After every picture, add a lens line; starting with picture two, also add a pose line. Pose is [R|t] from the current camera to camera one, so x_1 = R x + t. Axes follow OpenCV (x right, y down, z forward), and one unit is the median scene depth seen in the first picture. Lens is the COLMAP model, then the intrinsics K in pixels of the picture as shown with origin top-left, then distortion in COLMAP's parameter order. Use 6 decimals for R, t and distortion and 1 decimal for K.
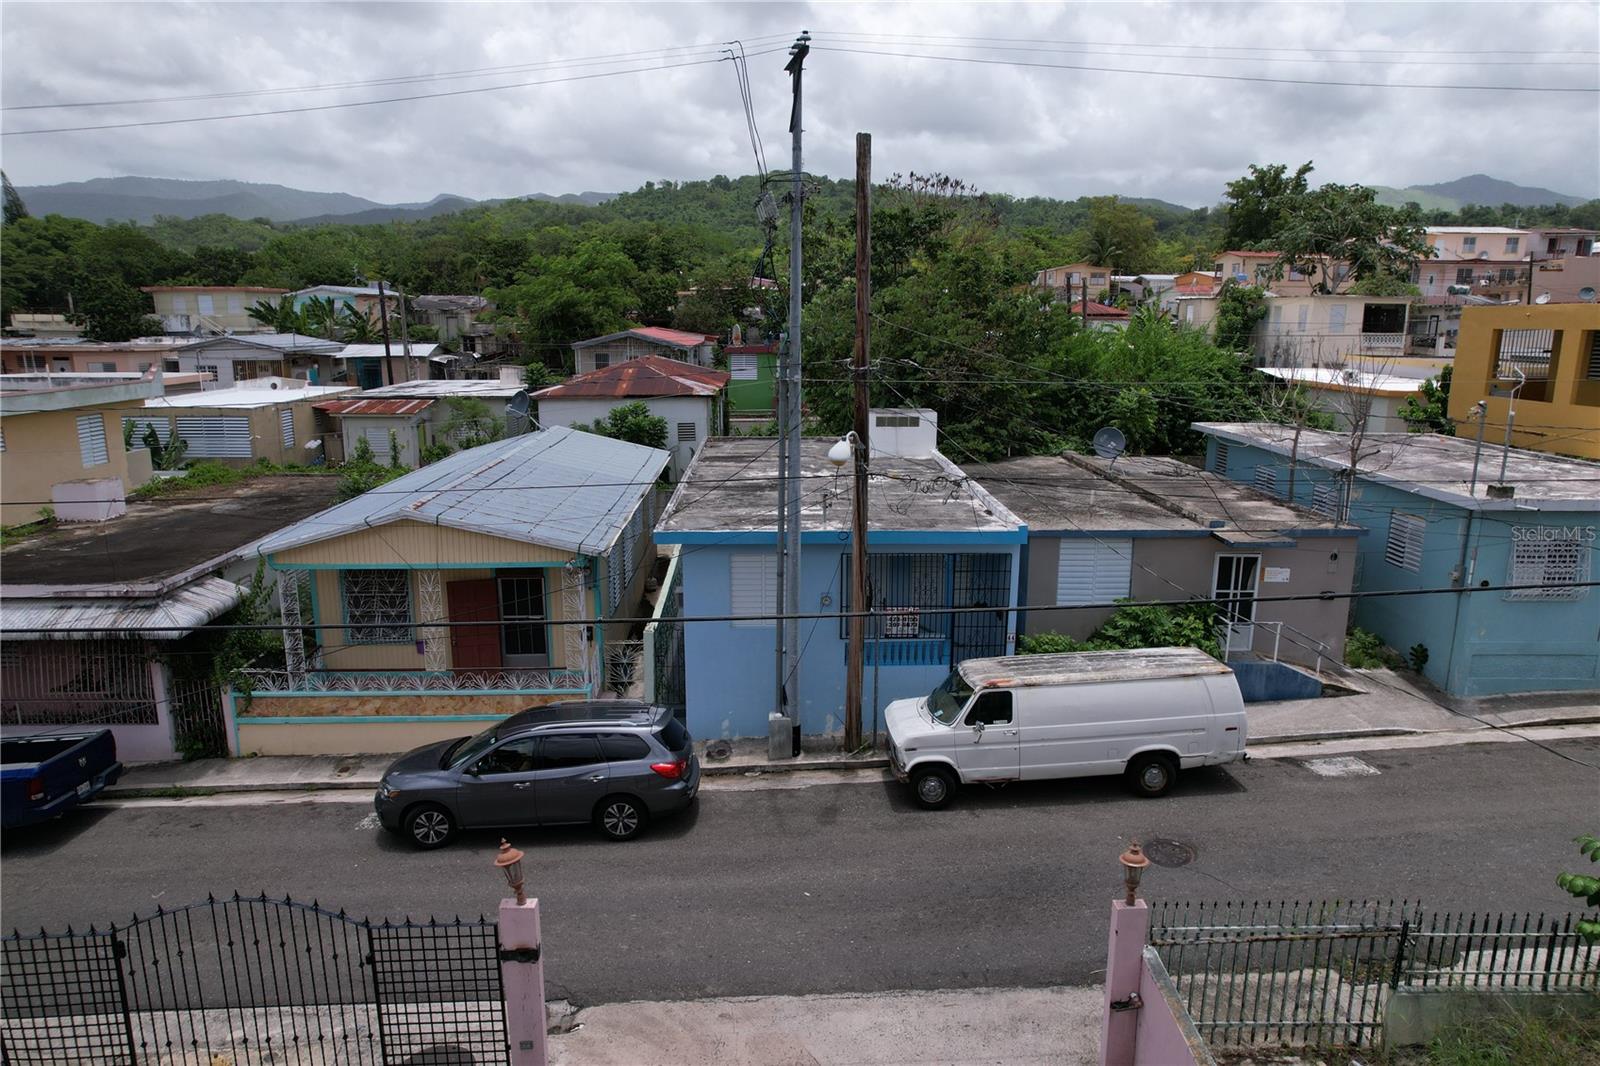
lens RADIAL K [[1023.2, 0, 807.5], [0, 1023.2, 535.7], [0, 0, 1]] dist [-0.081122, 0.074034]
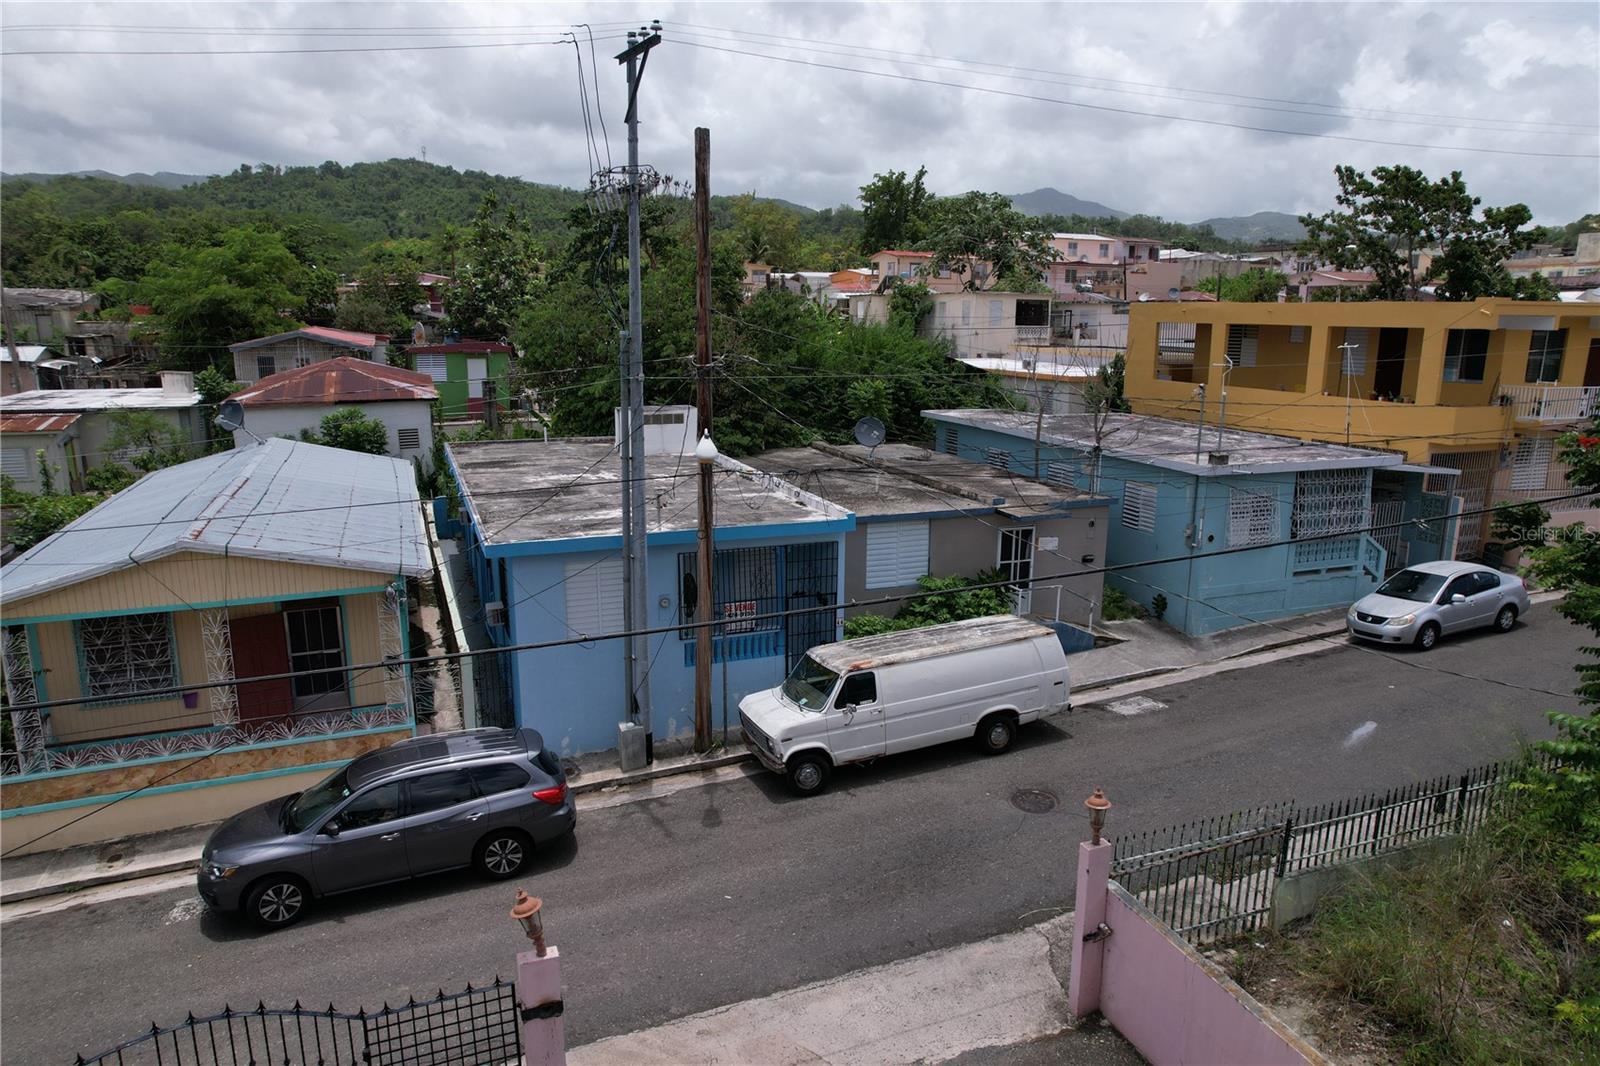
lens RADIAL K [[1023.2, 0, 807.5], [0, 1023.2, 535.7], [0, 0, 1]] dist [-0.081122, 0.074034]
pose [[0.941315, -0.070402, 0.330105, -0.171564], [0.069310, 0.997481, 0.015091, -0.005920], [-0.330336, 0.008674, 0.943824, 0.028423]]
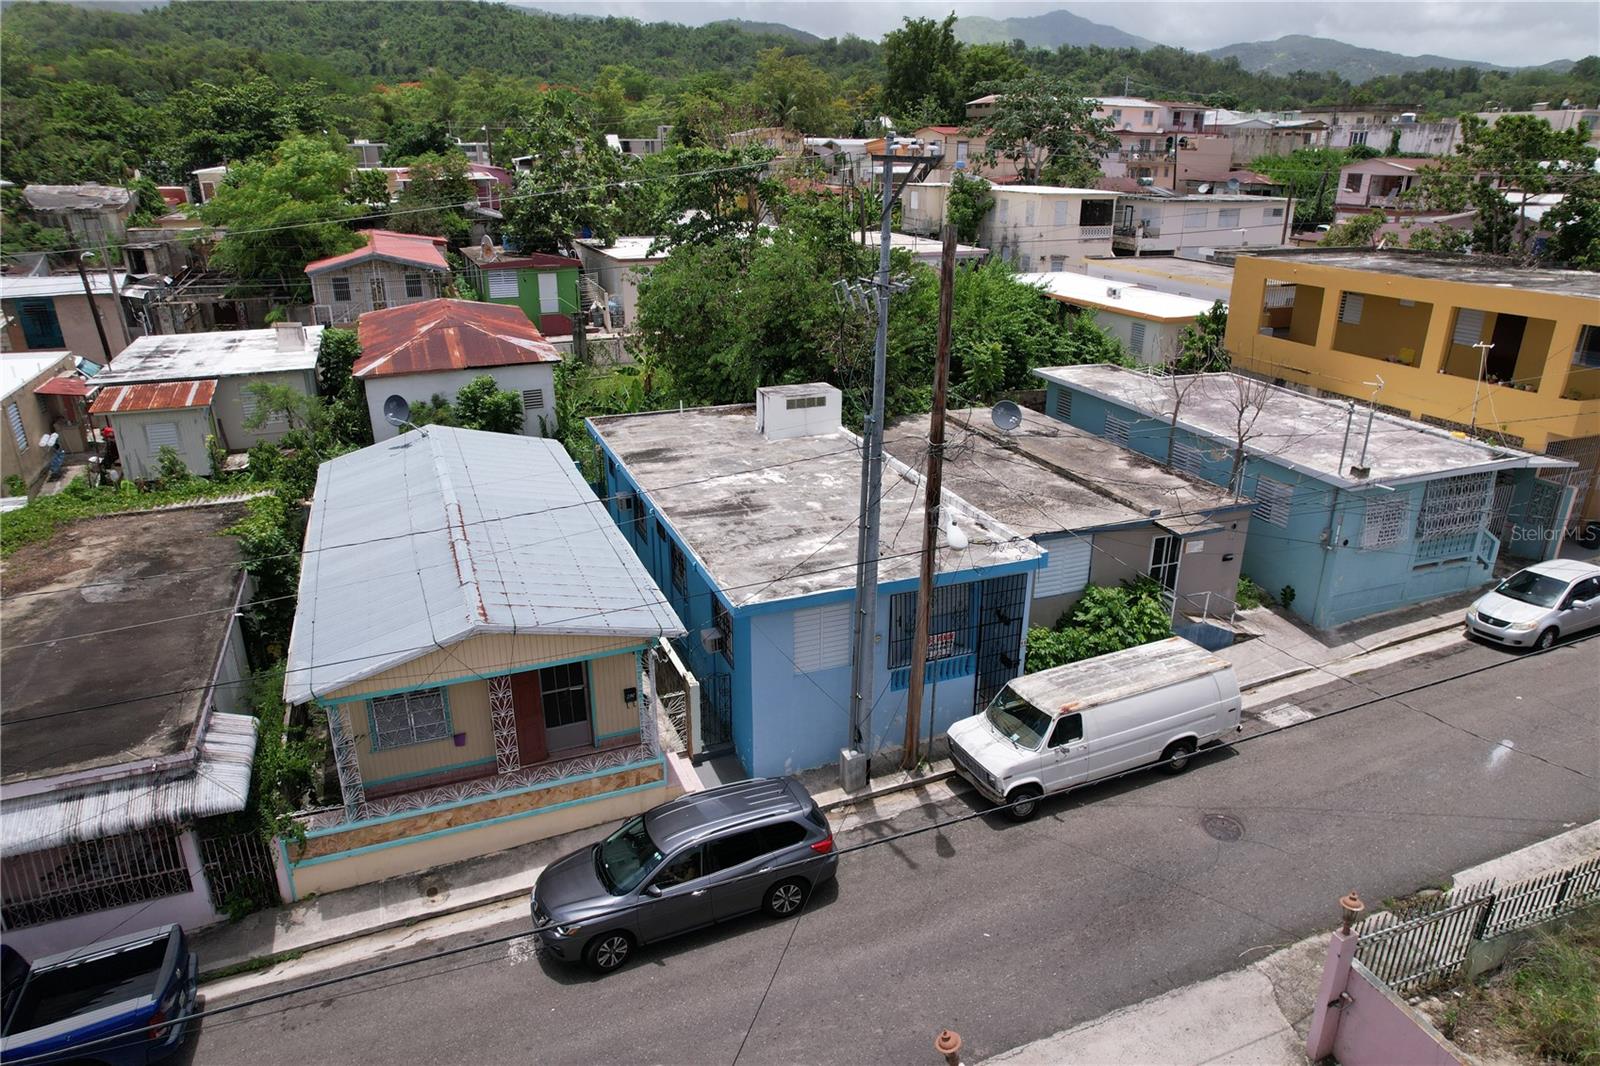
lens RADIAL K [[1023.2, 0, 807.5], [0, 1023.2, 535.7], [0, 0, 1]] dist [-0.081122, 0.074034]
pose [[0.940908, -0.122126, 0.315876, -0.376591], [0.071970, 0.983517, 0.165874, -0.226211], [-0.330927, -0.133339, 0.934188, 0.036730]]
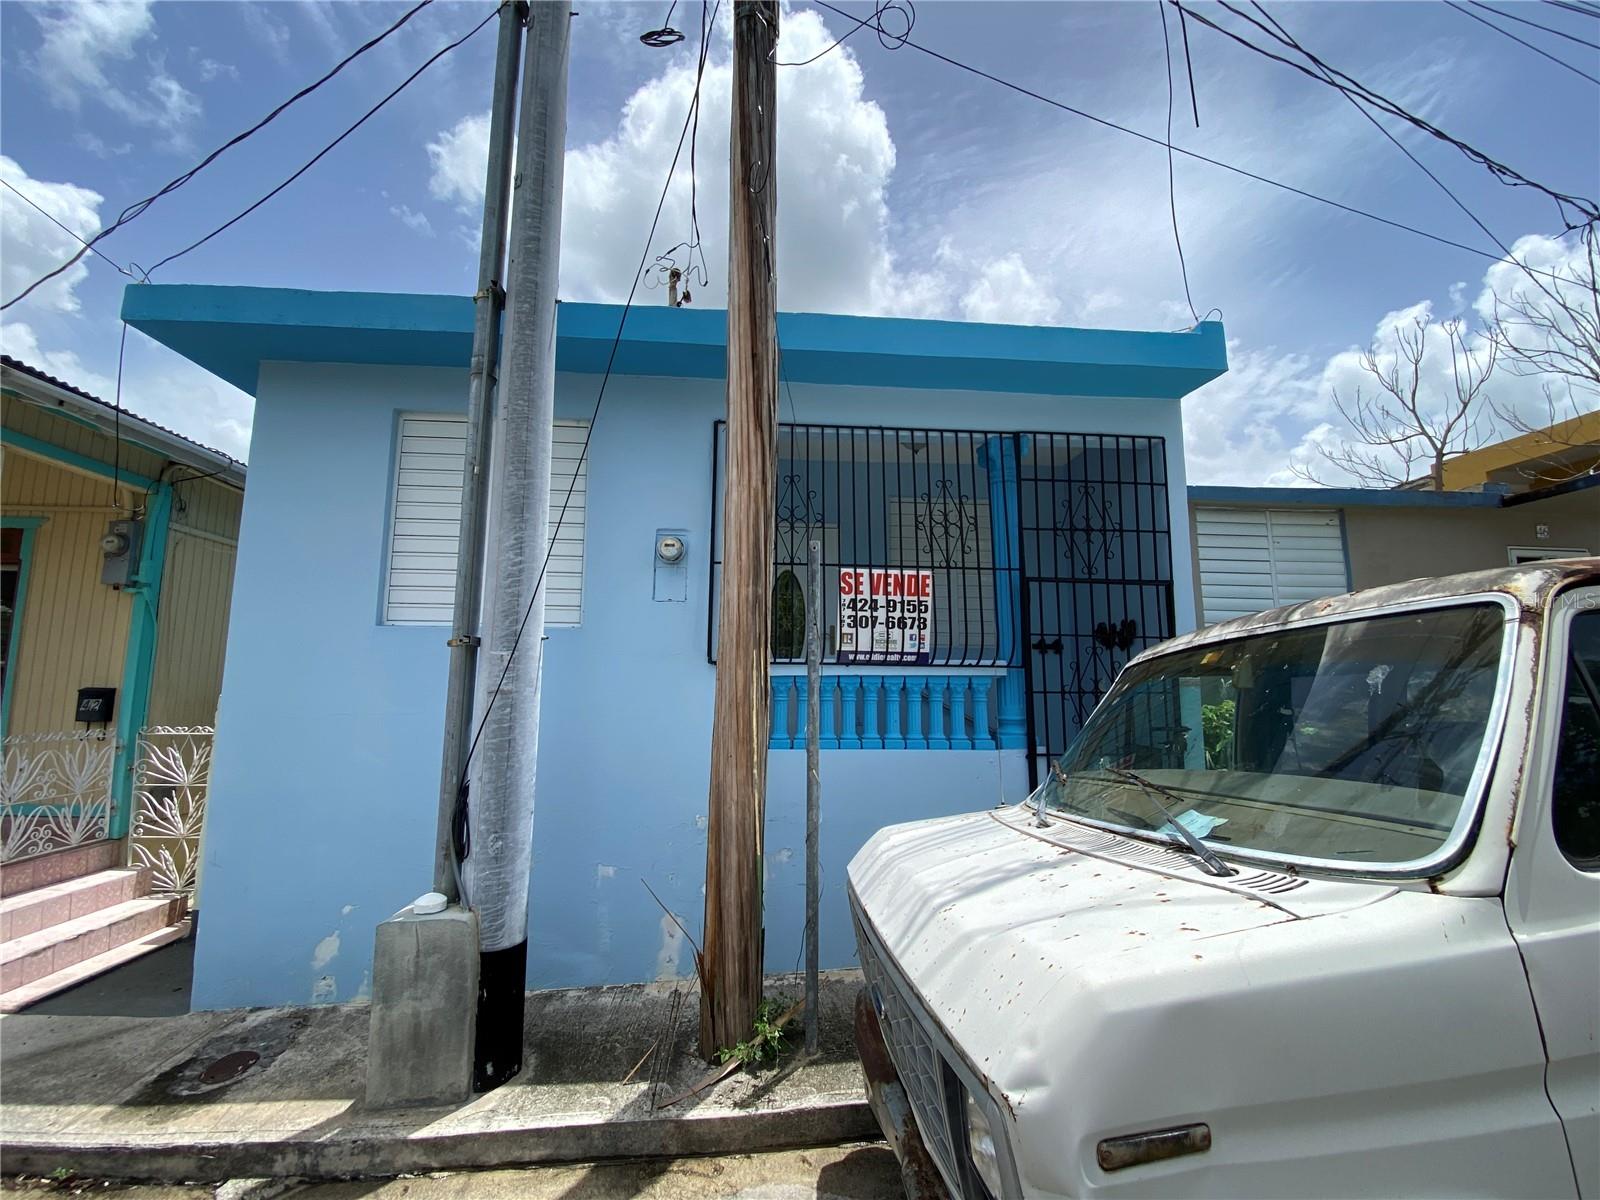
lens RADIAL K [[647.8, 0, 804.6], [0, 647.8, 600.3], [0, 0, 1]] dist [0.001283, -0.008021]
pose [[0.999101, 0.008202, 0.041586, 0.055859], [0.006528, 0.939624, -0.342147, 0.156186], [-0.041882, 0.342111, 0.938726, 0.794330]]
